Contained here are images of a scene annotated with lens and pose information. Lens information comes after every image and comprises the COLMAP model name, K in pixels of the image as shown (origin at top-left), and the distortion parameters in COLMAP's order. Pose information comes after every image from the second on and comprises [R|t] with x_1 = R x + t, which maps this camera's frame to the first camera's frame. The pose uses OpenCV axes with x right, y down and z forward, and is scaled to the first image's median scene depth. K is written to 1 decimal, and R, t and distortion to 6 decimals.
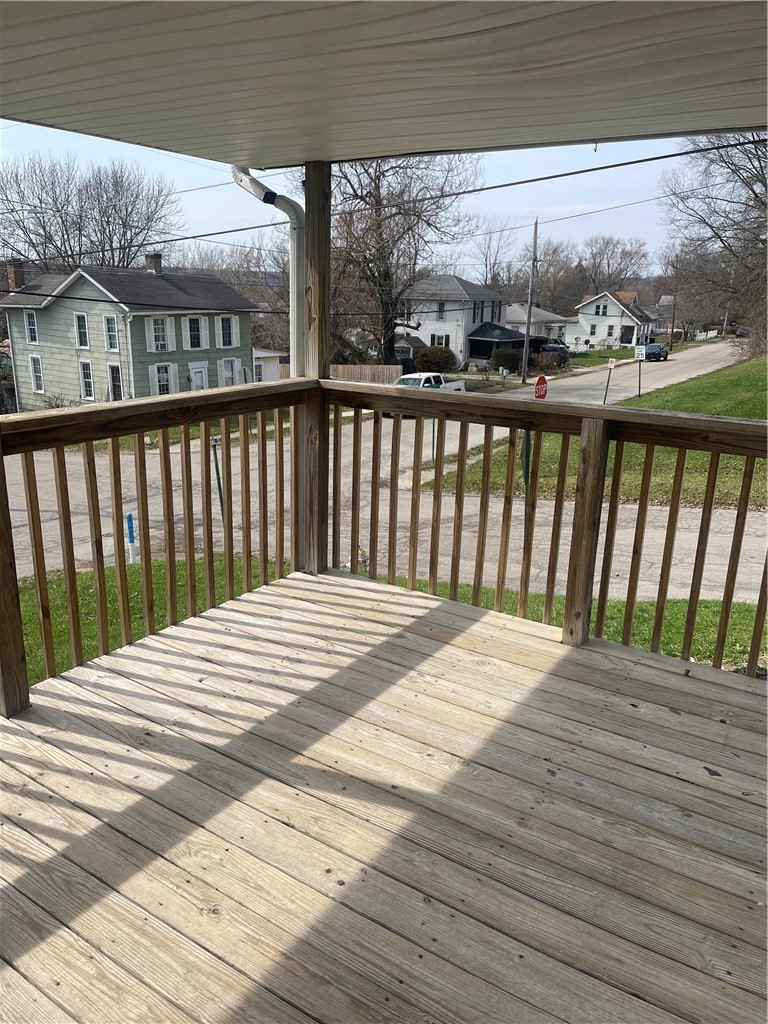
lens RADIAL K [[774.0, 0, 385.0], [0, 774.0, 519.8], [0, 0, 1]] dist [0.090125, -0.146437]
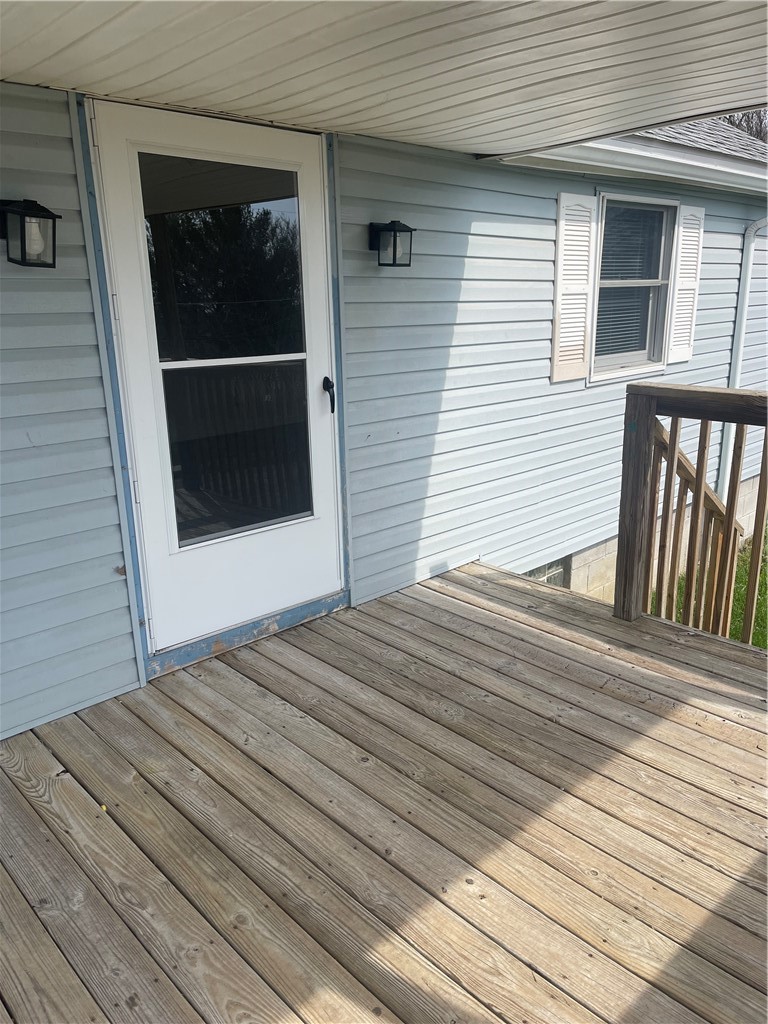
lens RADIAL K [[774.0, 0, 385.0], [0, 774.0, 519.8], [0, 0, 1]] dist [0.090125, -0.146437]
pose [[-0.975864, -0.066300, 0.208074, -0.071962], [0.057284, 0.841719, 0.536868, -0.249802], [-0.210734, 0.535829, -0.817605, 0.903353]]
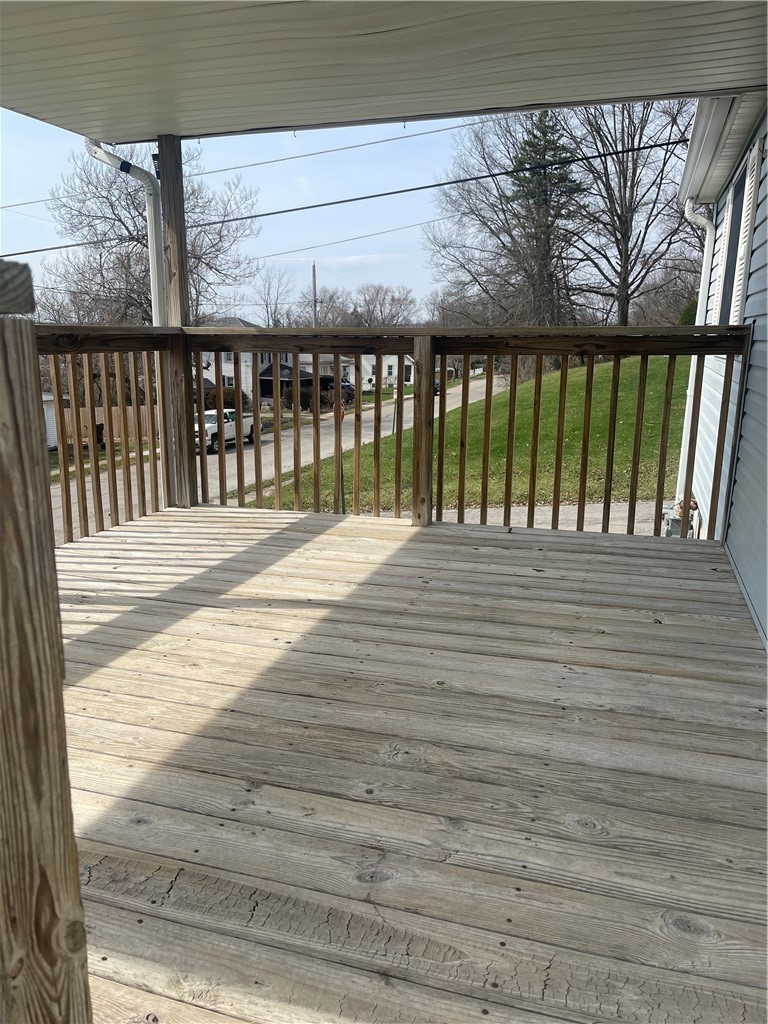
lens RADIAL K [[773.2, 0, 384.0], [0, 773.2, 512.0], [0, 0, 1]] dist [0.049024, -0.001007]
pose [[0.964145, -0.080528, 0.252864, -0.119977], [0.096257, 0.994078, -0.050440, 0.189203], [-0.247304, 0.072972, 0.966186, -0.163273]]
